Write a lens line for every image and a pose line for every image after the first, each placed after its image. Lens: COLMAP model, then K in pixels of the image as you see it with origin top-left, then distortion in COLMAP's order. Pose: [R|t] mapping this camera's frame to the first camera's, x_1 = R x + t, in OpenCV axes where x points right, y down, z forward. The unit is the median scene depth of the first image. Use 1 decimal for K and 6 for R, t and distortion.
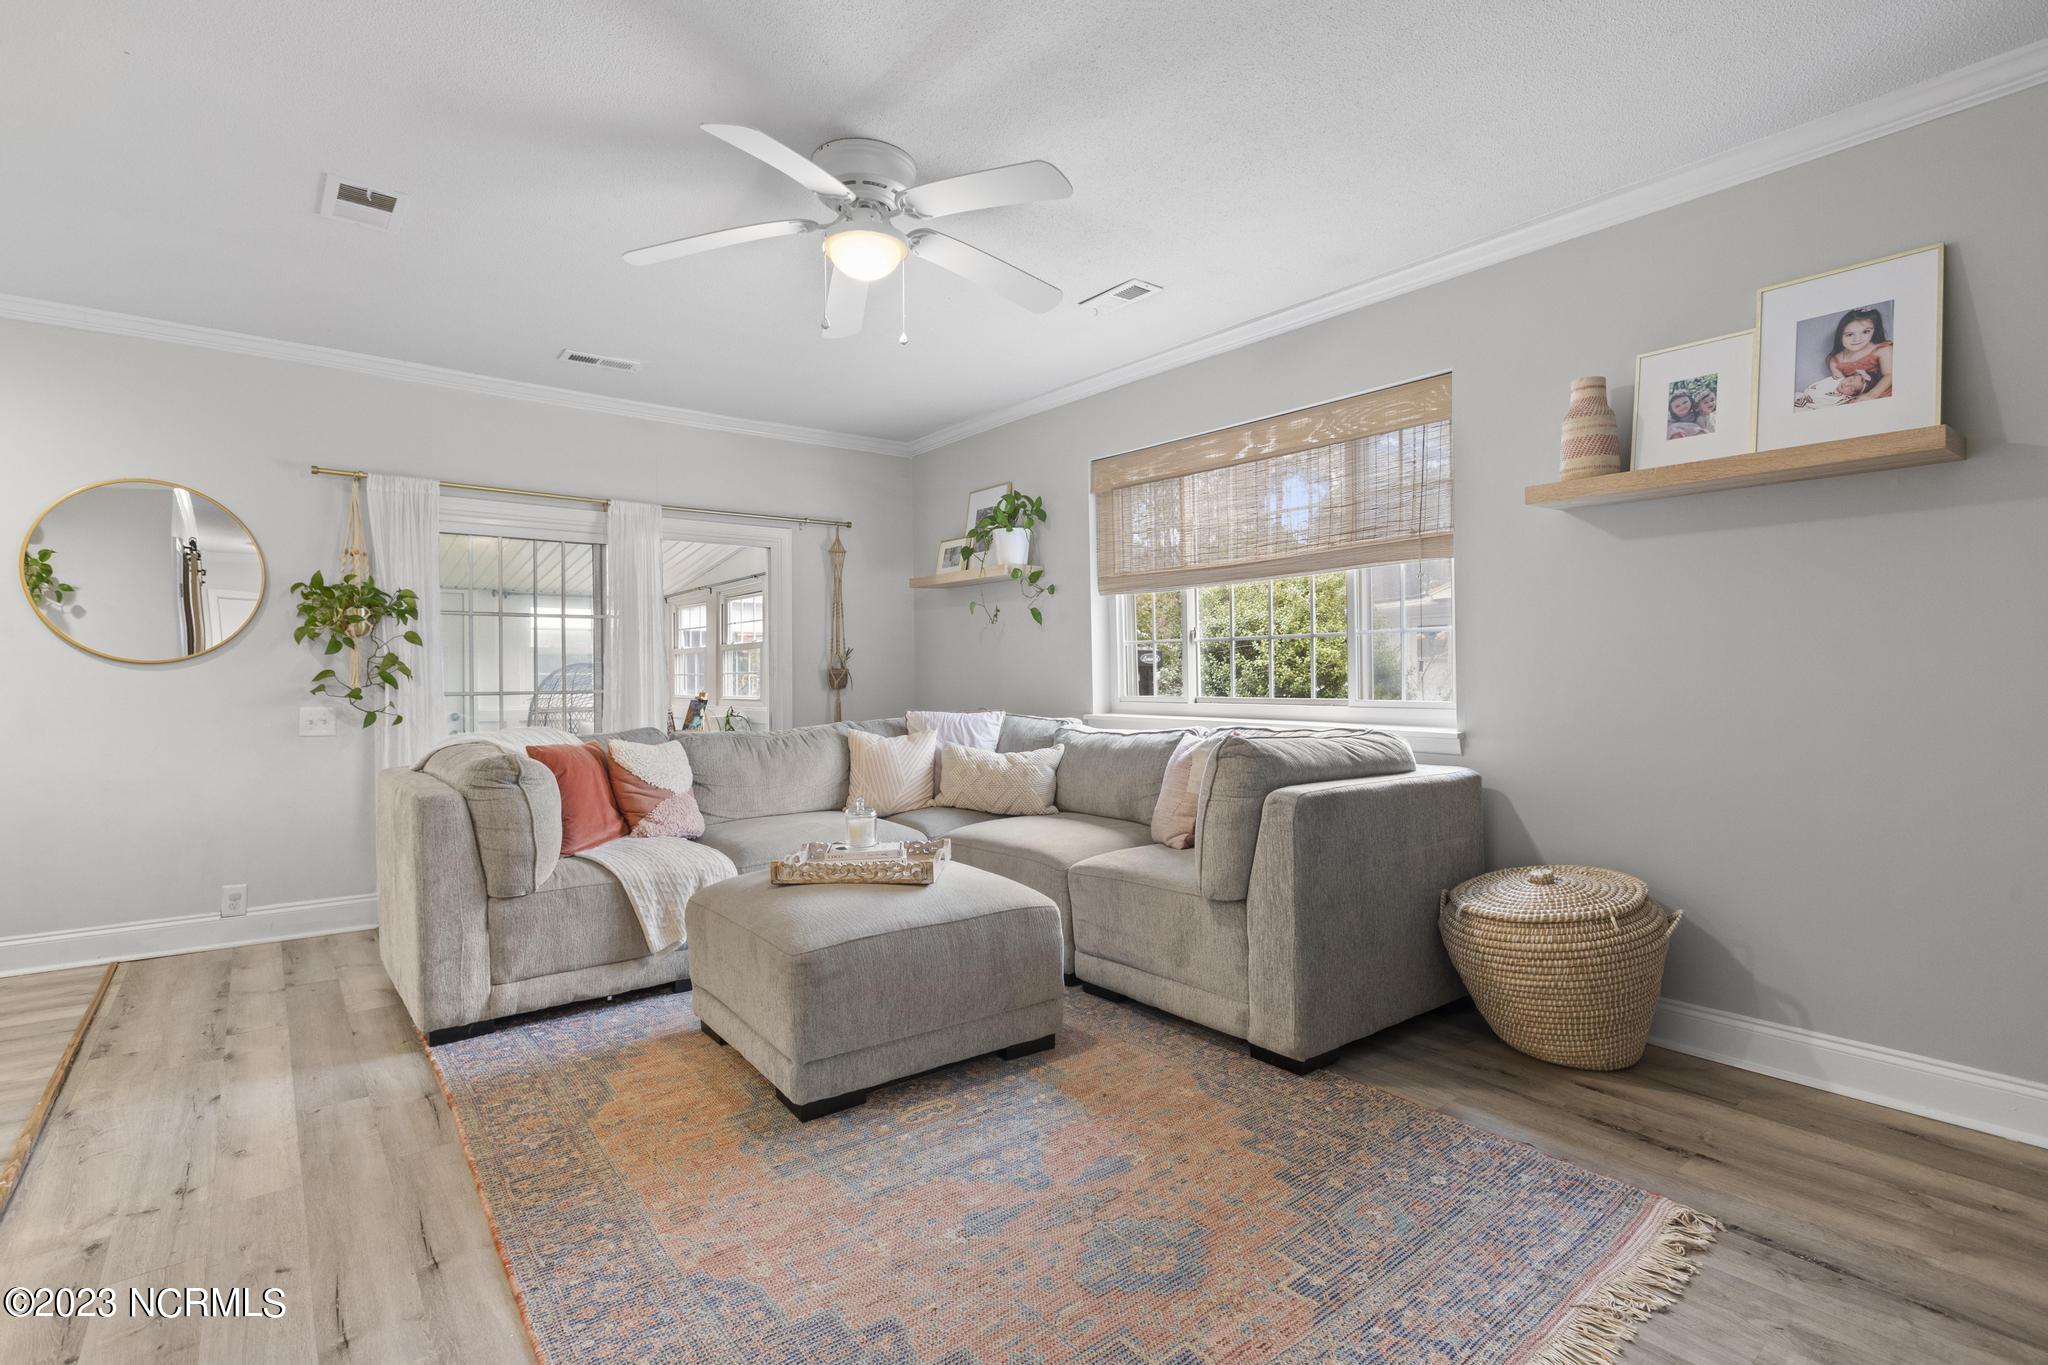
lens RADIAL K [[973.1, 0, 1024.0], [0, 973.1, 682.5], [0, 0, 1]] dist [-0.001947, -0.000491]
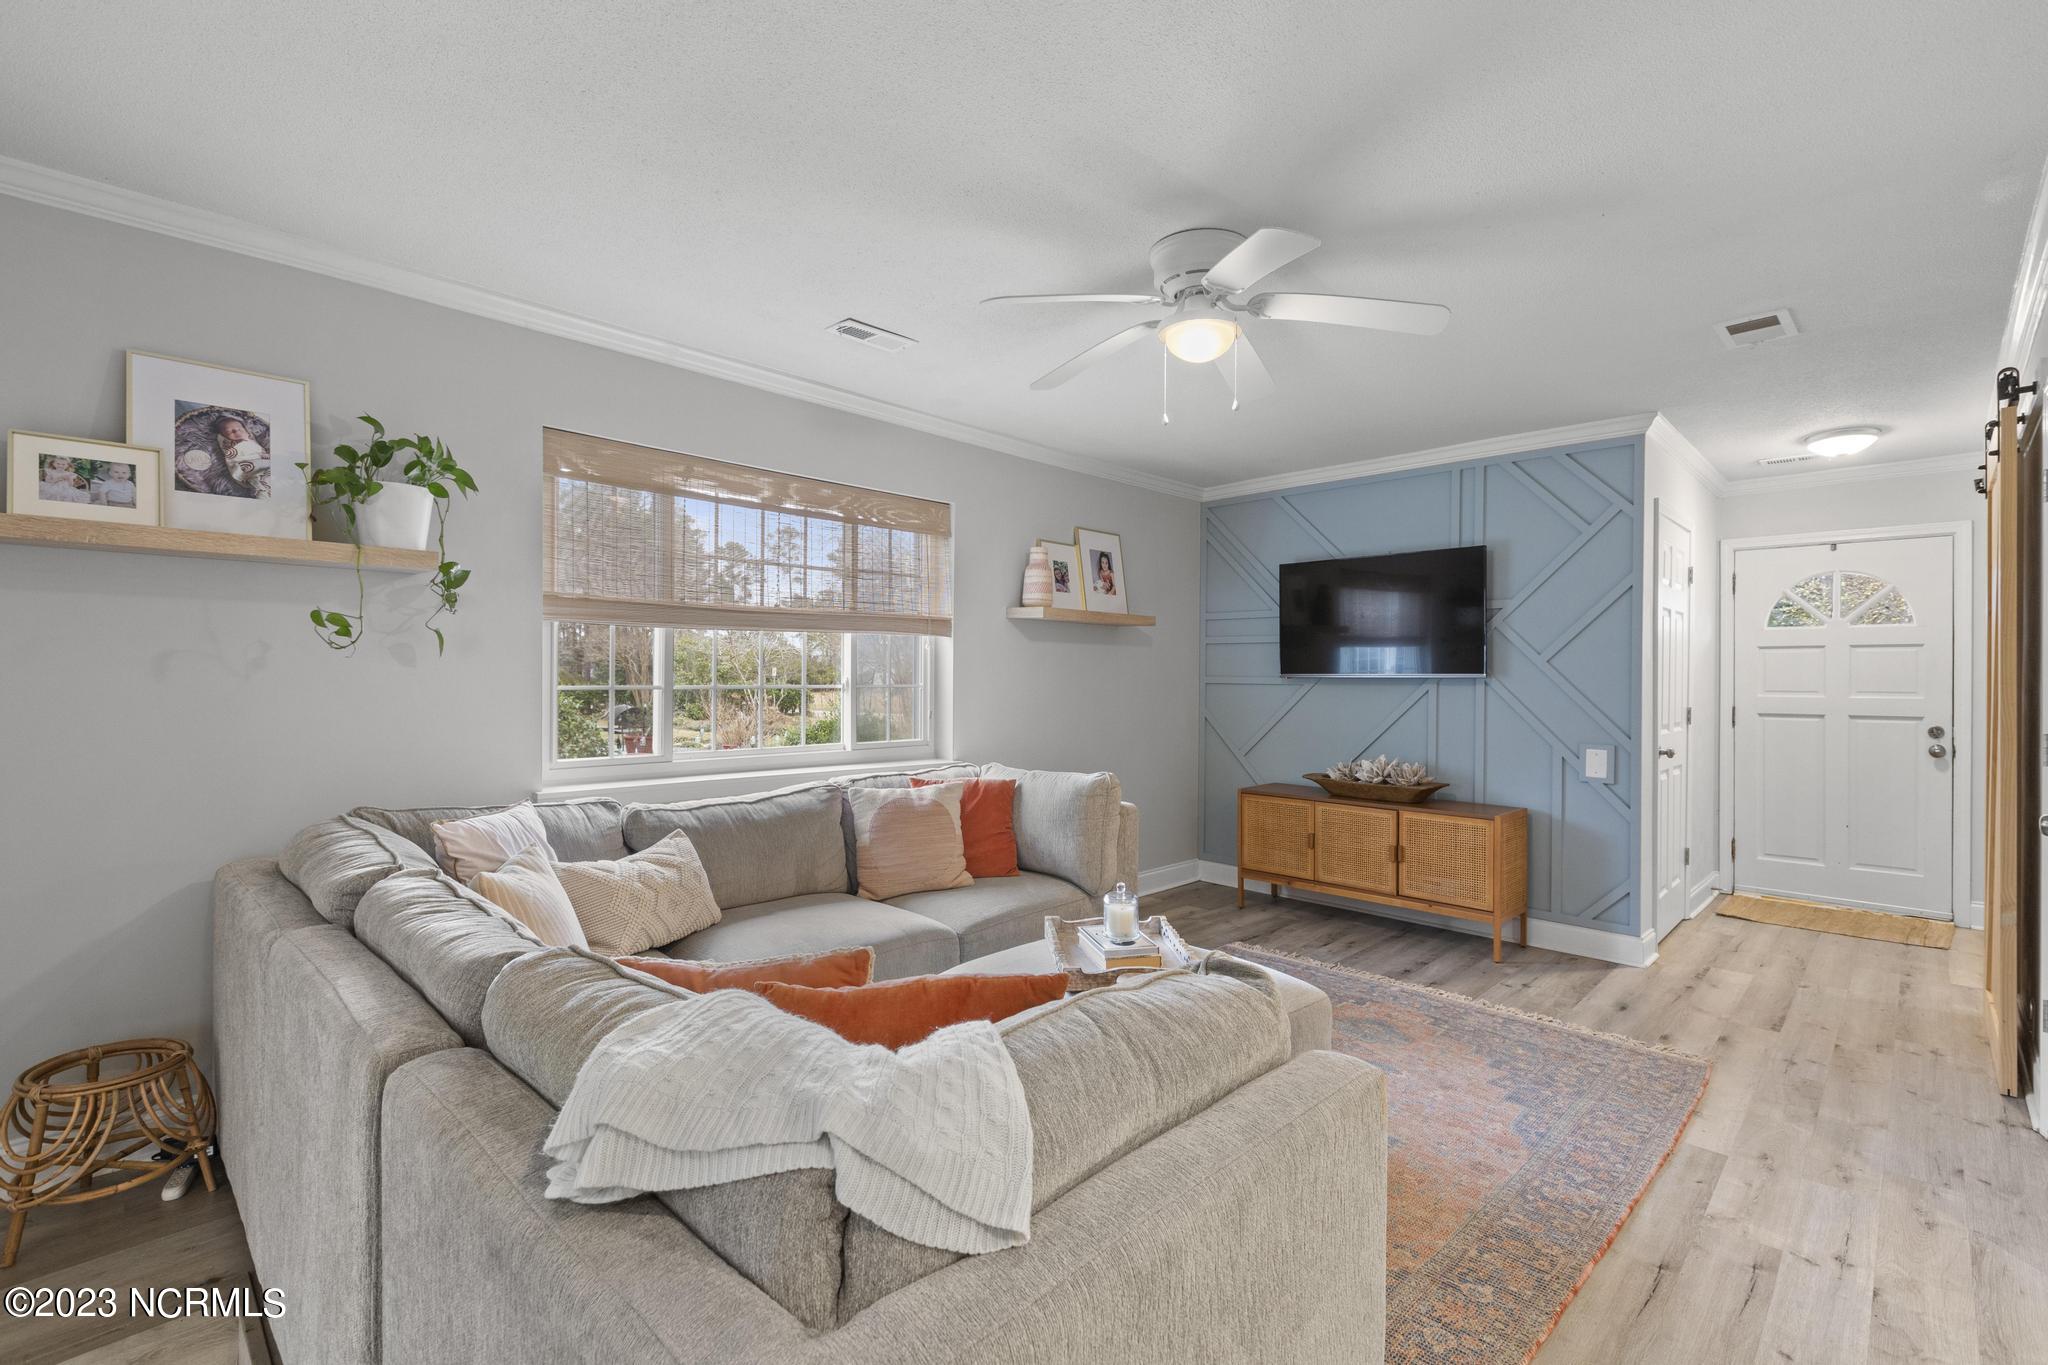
lens RADIAL K [[931.9, 0, 1032.4], [0, 931.9, 676.0], [0, 0, 1]] dist [-0.000976, 0.000376]
pose [[-0.136973, 0.009775, 0.990527, -0.942840], [0.005469, 0.999944, -0.009112, -0.060879], [-0.990560, 0.004169, -0.137018, 1.107141]]
